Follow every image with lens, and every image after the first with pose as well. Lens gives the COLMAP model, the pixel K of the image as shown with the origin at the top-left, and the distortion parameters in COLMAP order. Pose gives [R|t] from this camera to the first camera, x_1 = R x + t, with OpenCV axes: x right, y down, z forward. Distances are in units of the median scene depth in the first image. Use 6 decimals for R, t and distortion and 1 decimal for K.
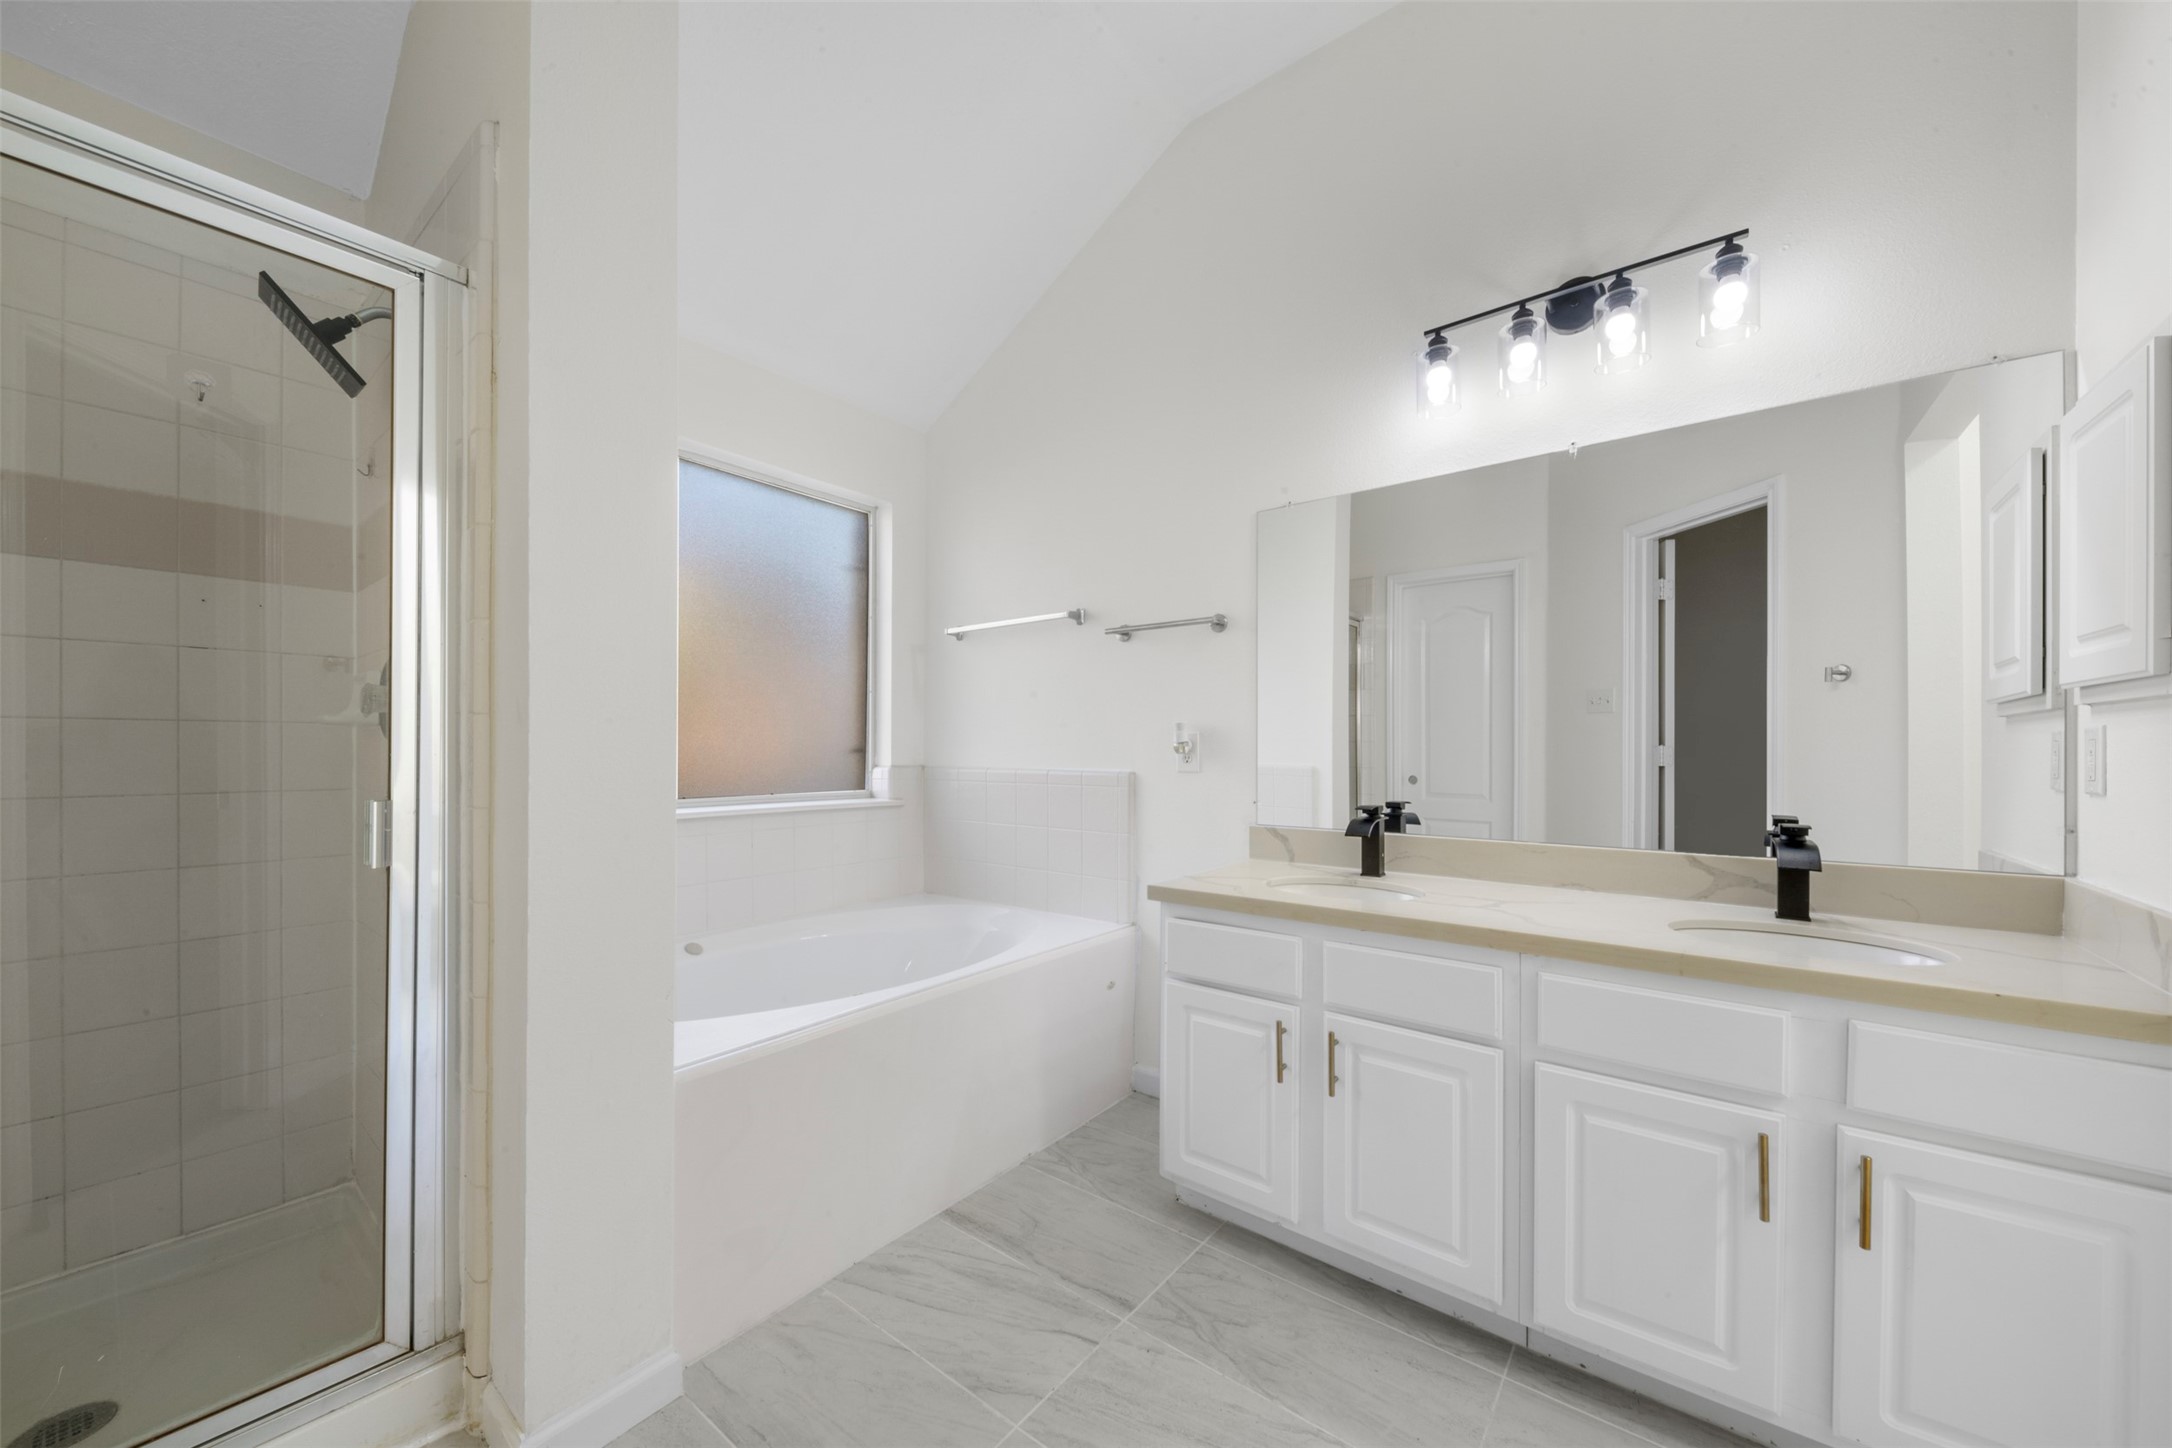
lens RADIAL K [[782.4, 0, 1089.1], [0, 782.4, 750.5], [0, 0, 1]] dist [-0.001816, -0.000359]
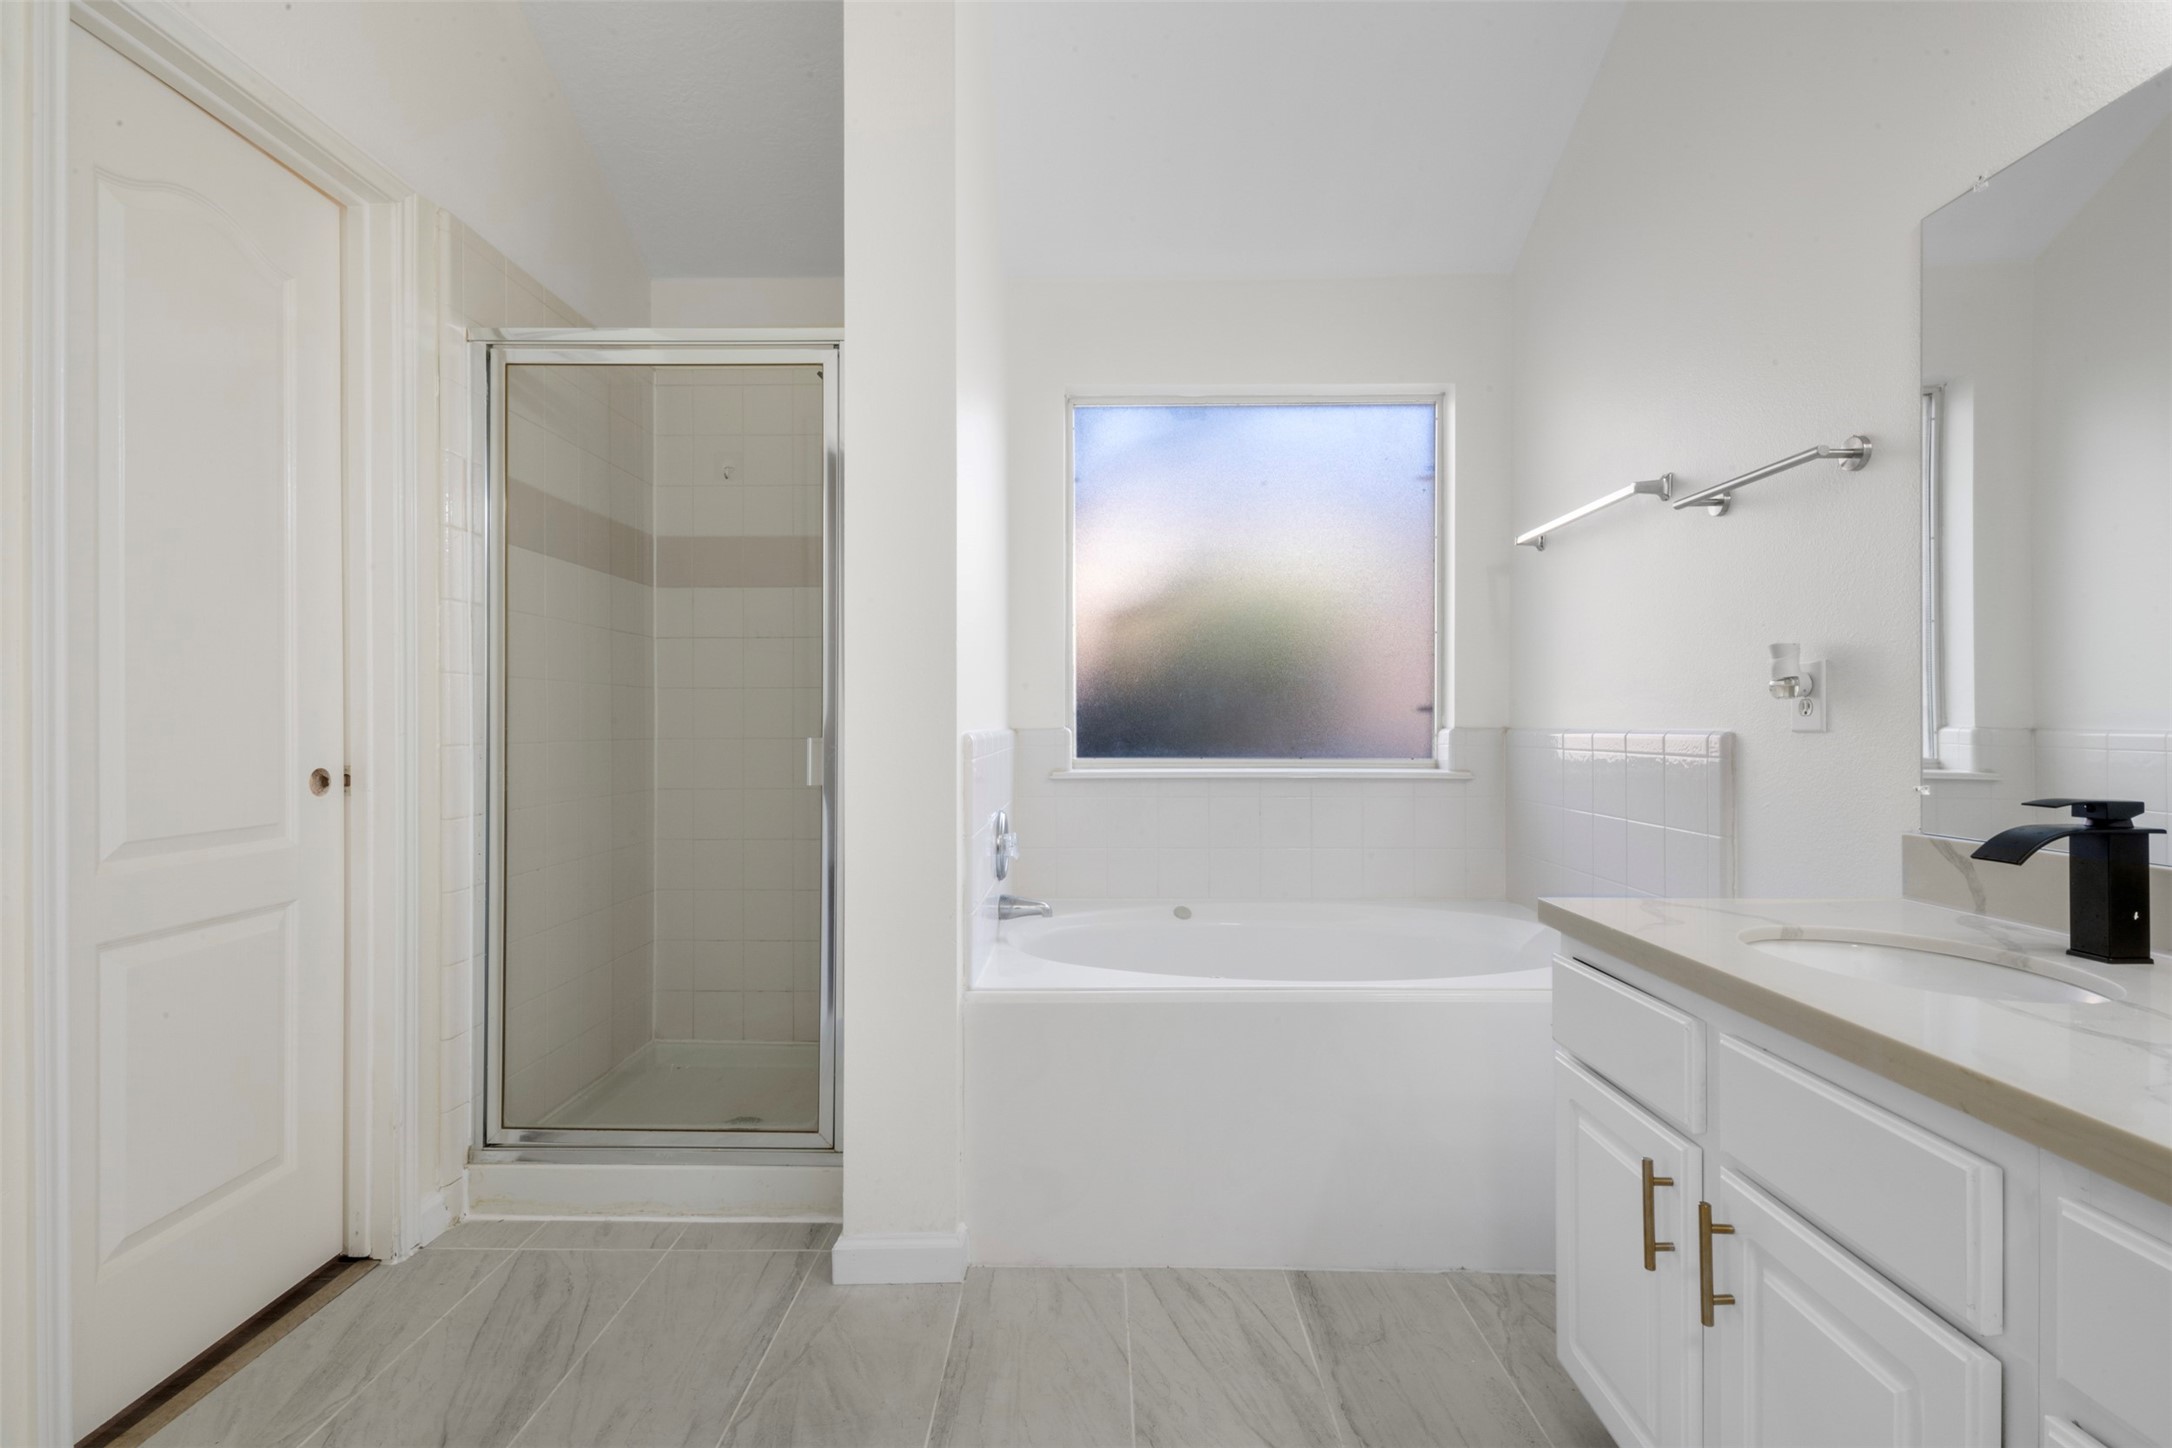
lens RADIAL K [[992.4, 0, 1081.3], [0, 992.4, 719.4], [0, 0, 1]] dist [0.022718, 0.000230]
pose [[0.592426, -0.010147, -0.805561, 0.548557], [0.007695, 0.999946, -0.006937, 0.027896], [0.805588, -0.002089, 0.592473, 0.222641]]
